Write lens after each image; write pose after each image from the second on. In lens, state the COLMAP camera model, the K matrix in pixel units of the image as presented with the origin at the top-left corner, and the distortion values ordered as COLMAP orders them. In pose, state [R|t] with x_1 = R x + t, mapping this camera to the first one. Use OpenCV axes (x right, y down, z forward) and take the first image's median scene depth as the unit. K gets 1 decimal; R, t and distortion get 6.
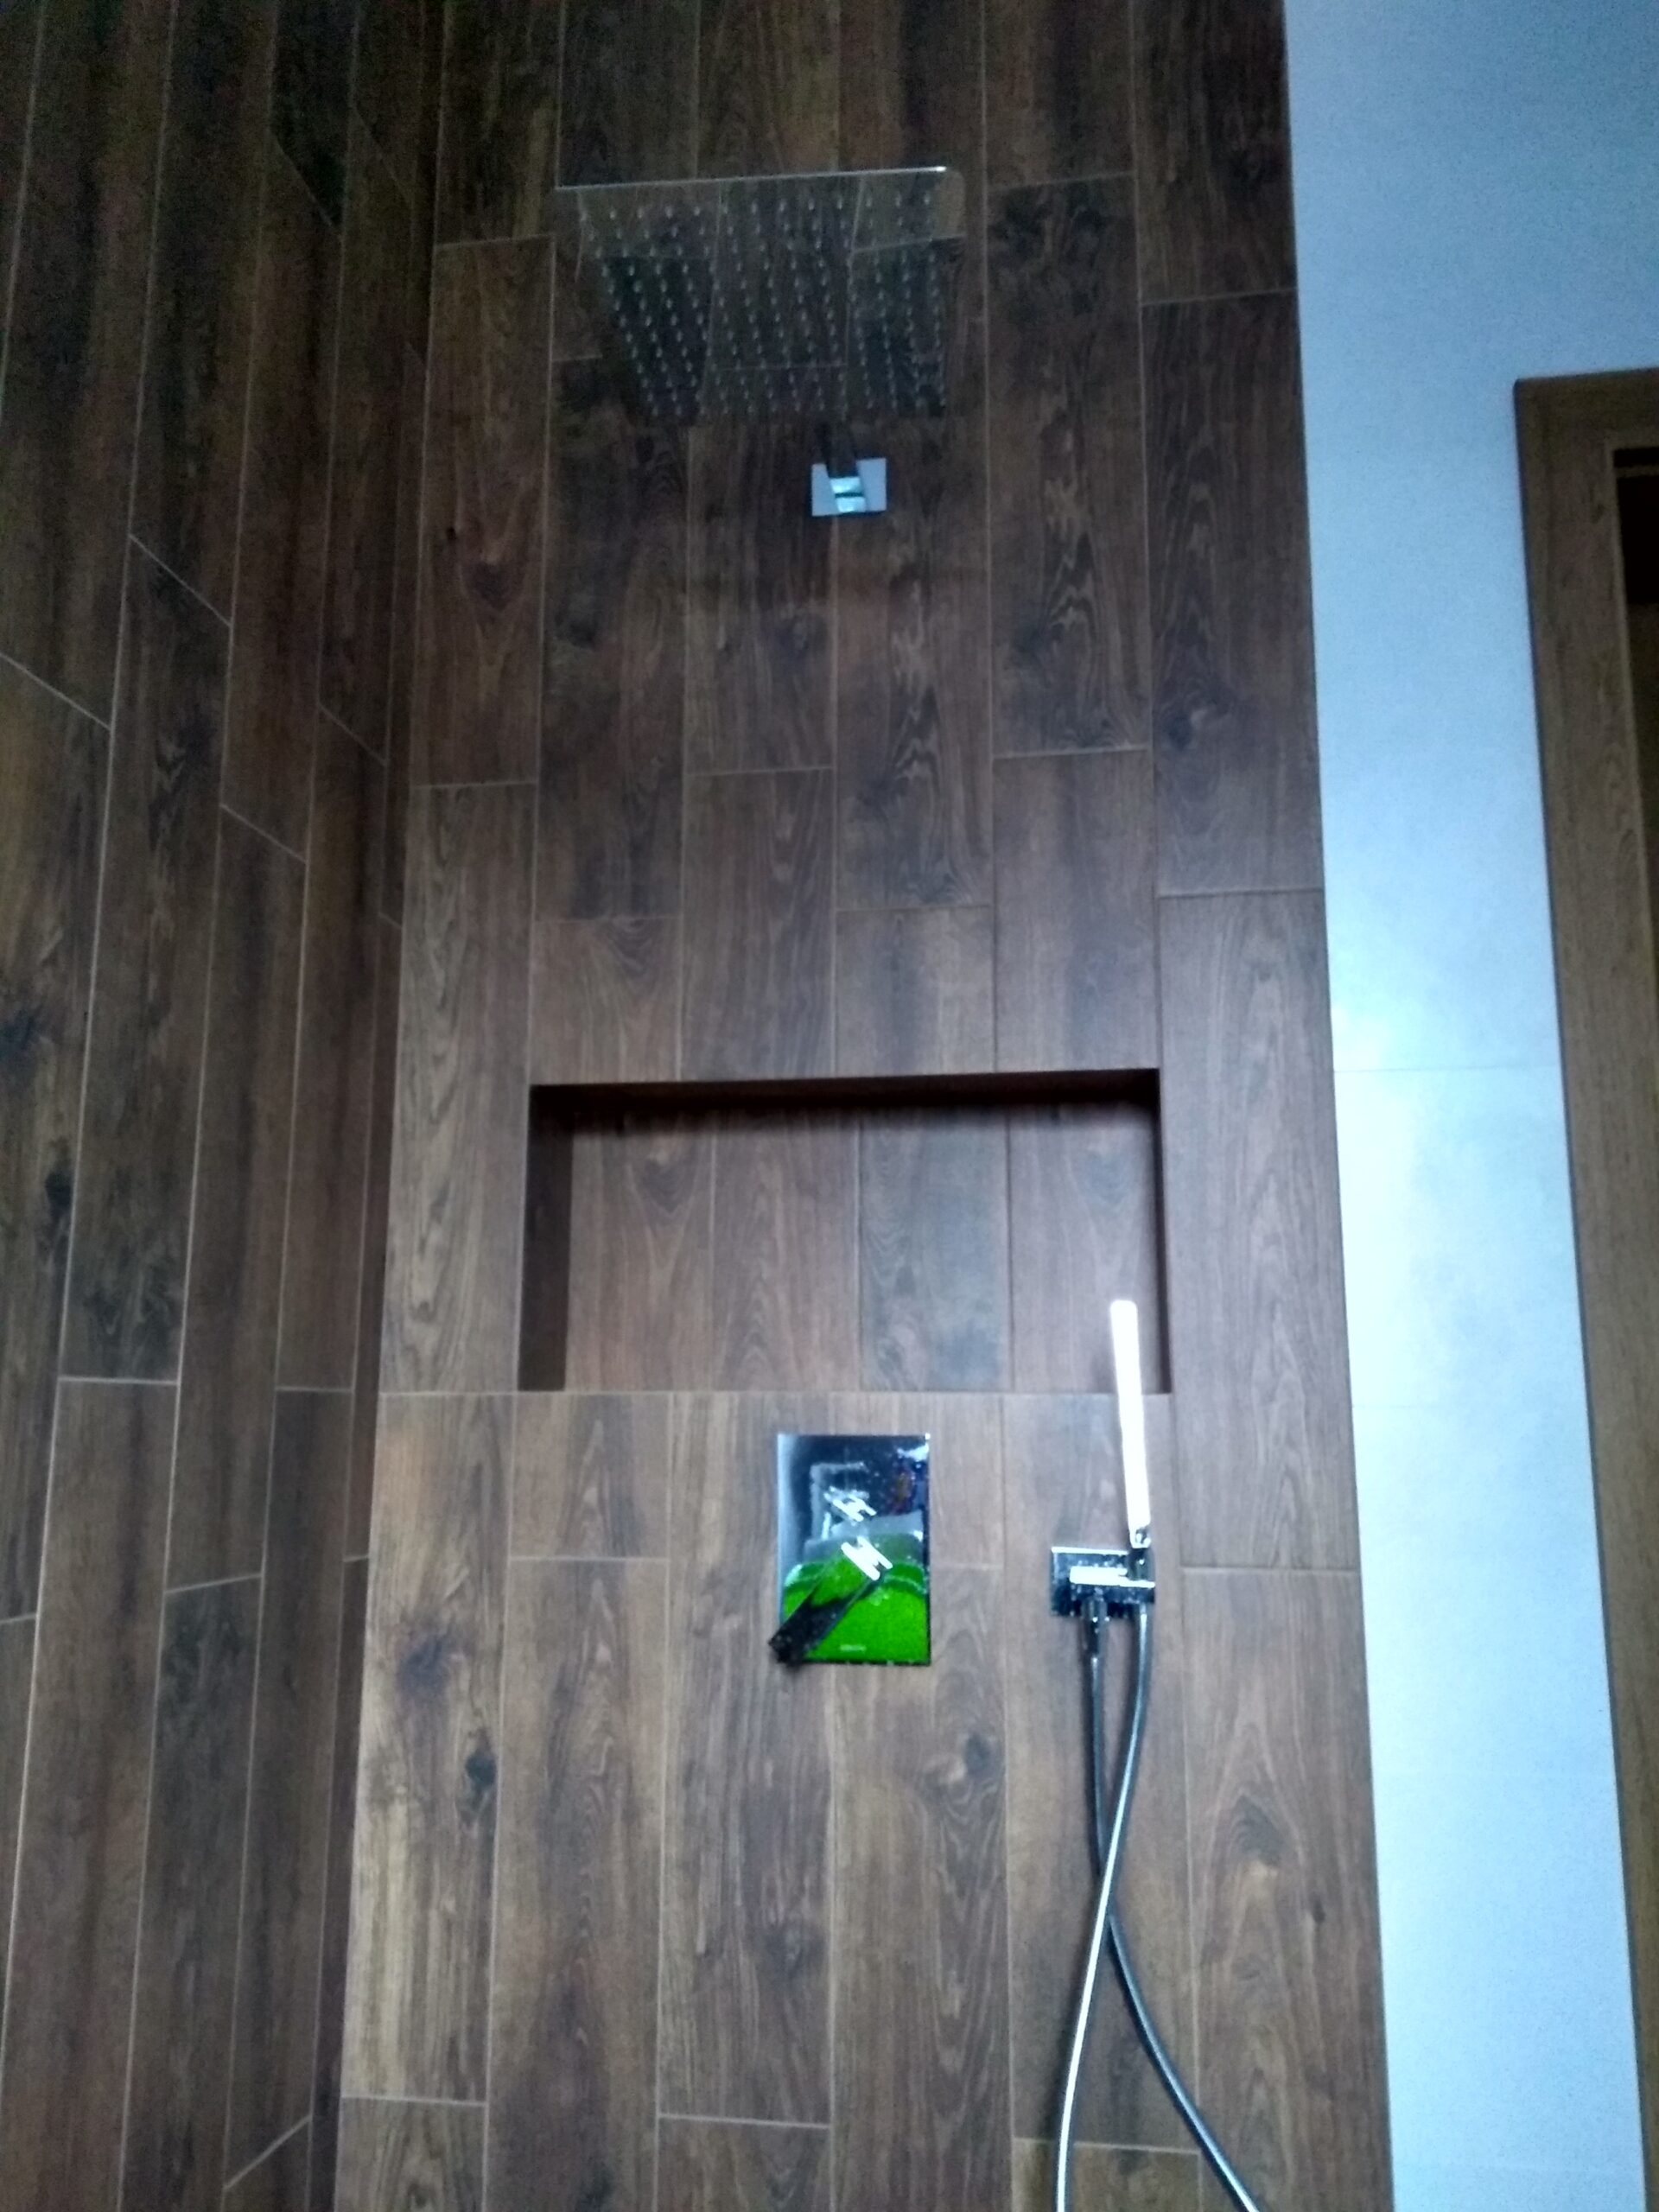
lens RADIAL K [[1725.8, 0, 829.5], [0, 1725.8, 1106.0], [0, 0, 1]] dist [0.053167, -0.062338]
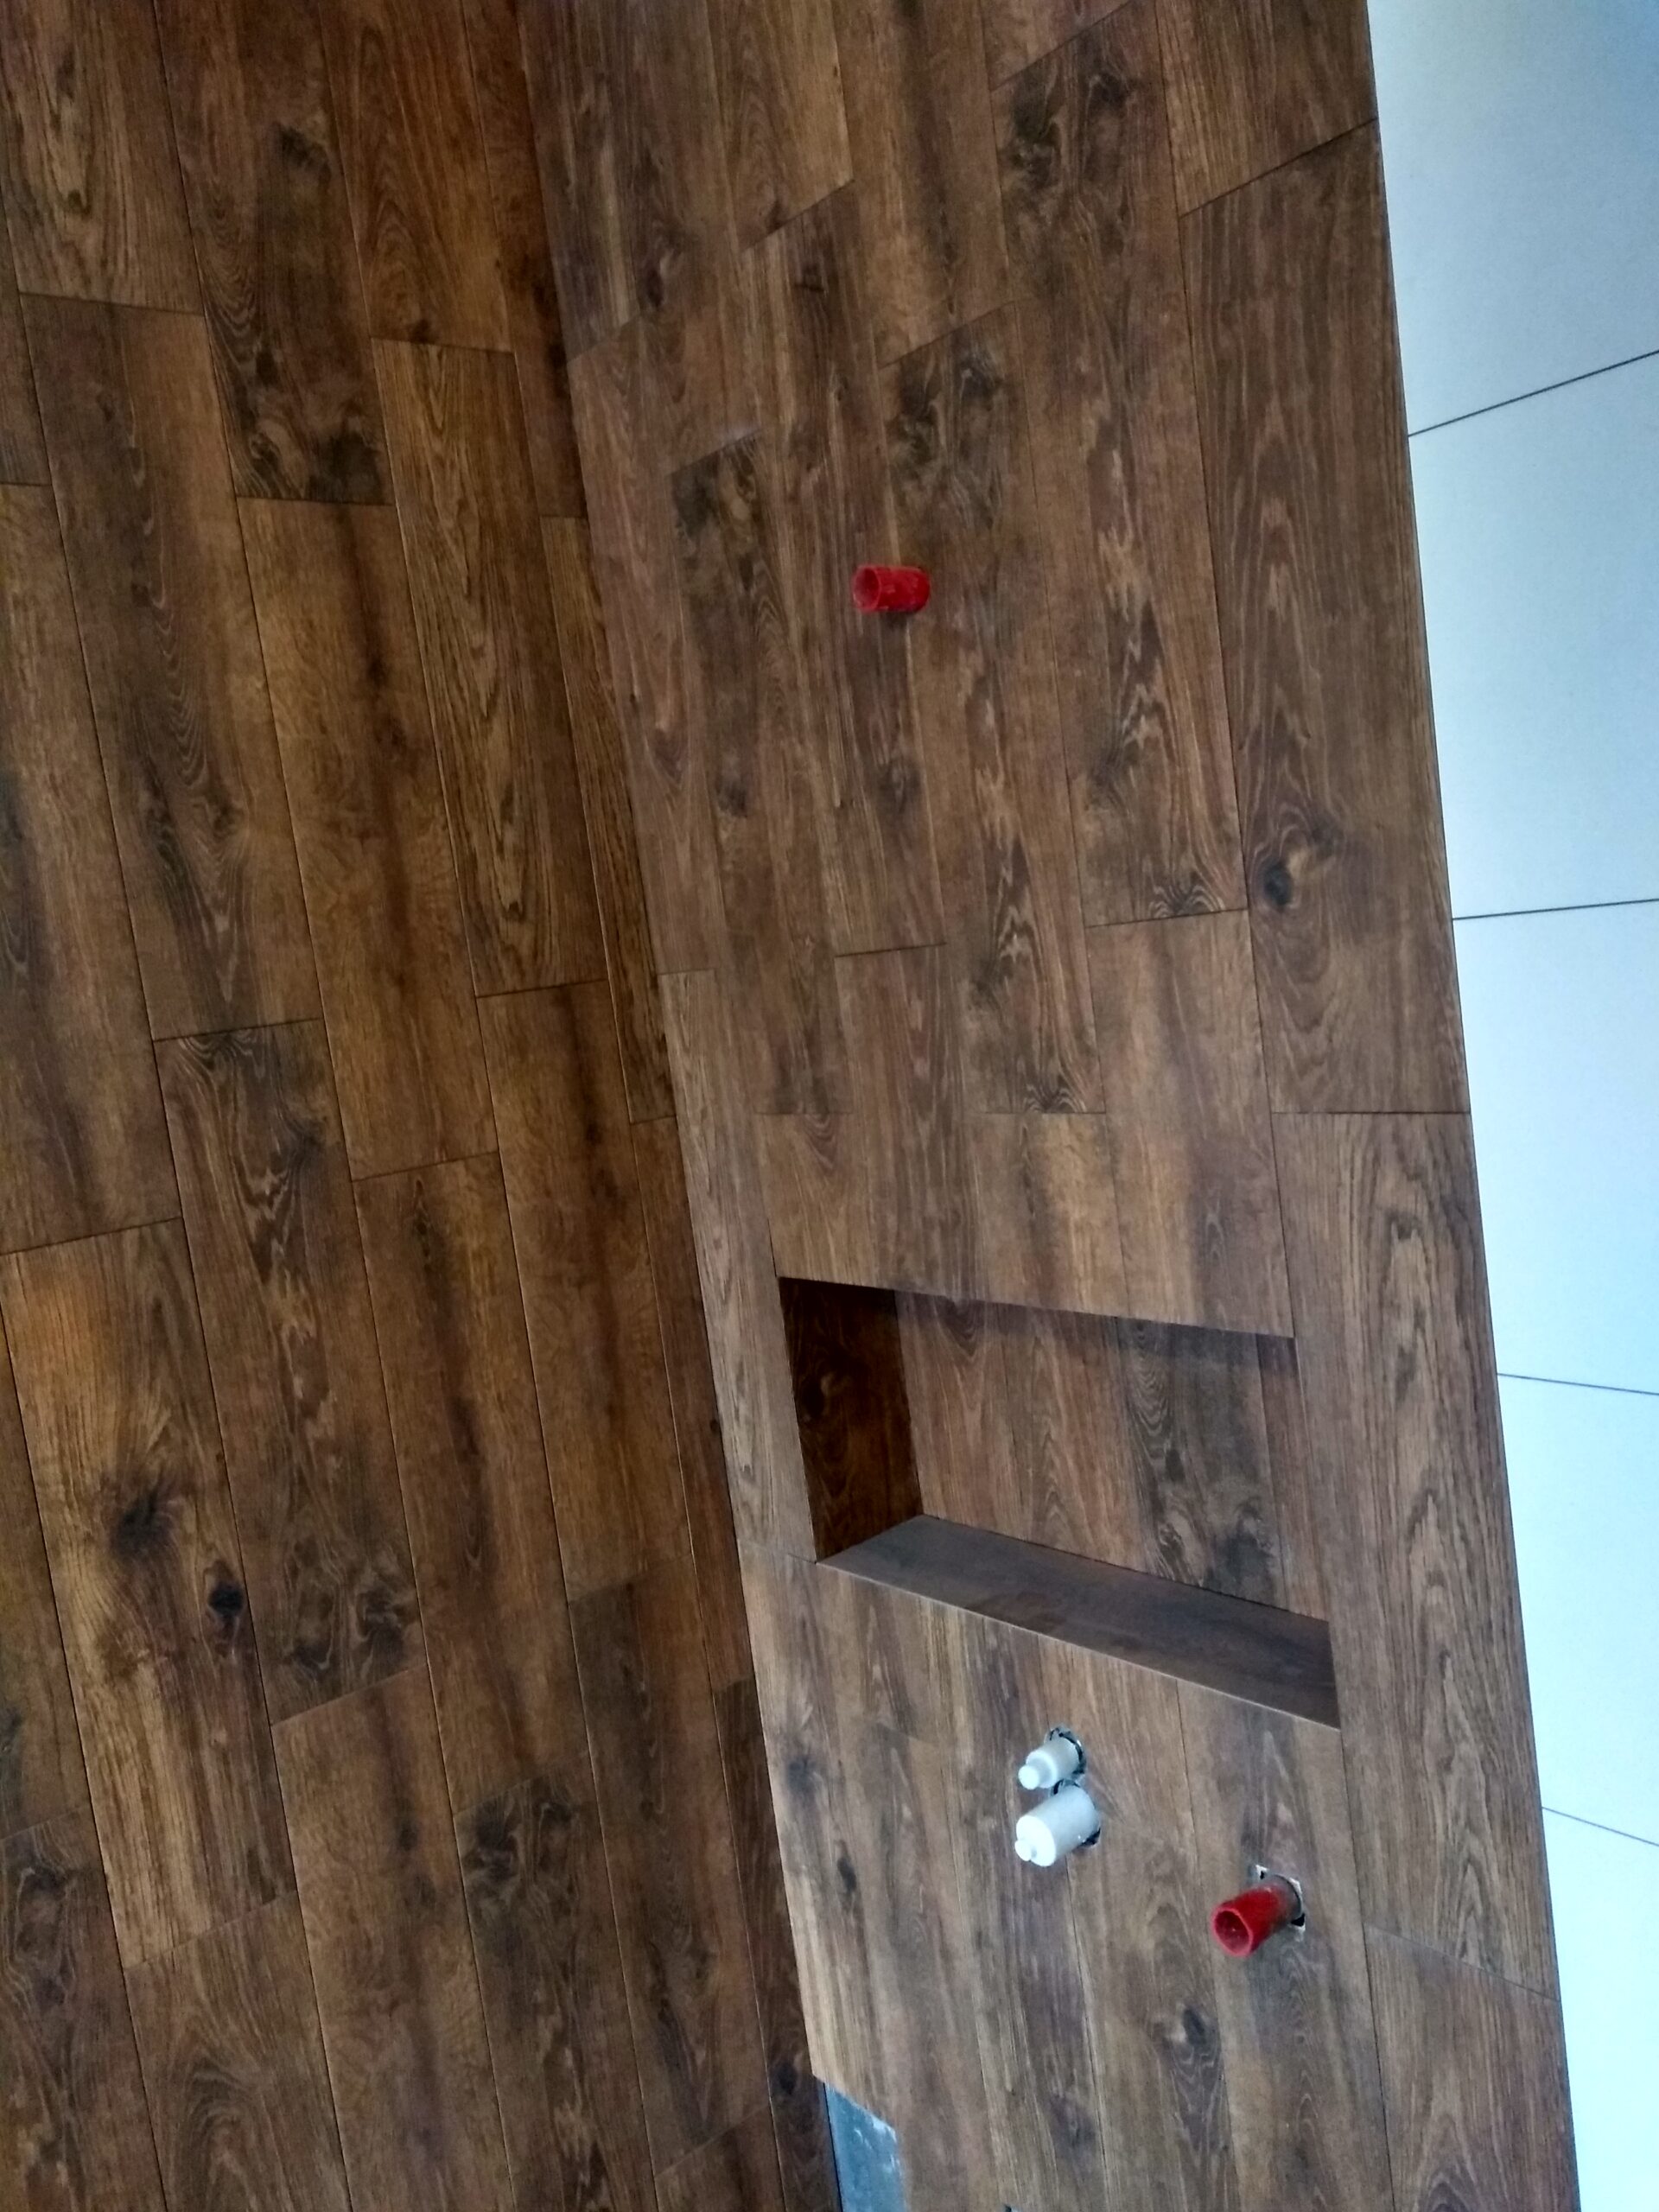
lens RADIAL K [[1725.8, 0, 829.5], [0, 1725.8, 1106.0], [0, 0, 1]] dist [0.053167, -0.062338]
pose [[0.751526, -0.034456, -0.658803, 0.559305], [0.247593, 0.940366, 0.233259, -0.359767], [0.611479, -0.338415, 0.715240, 0.349055]]
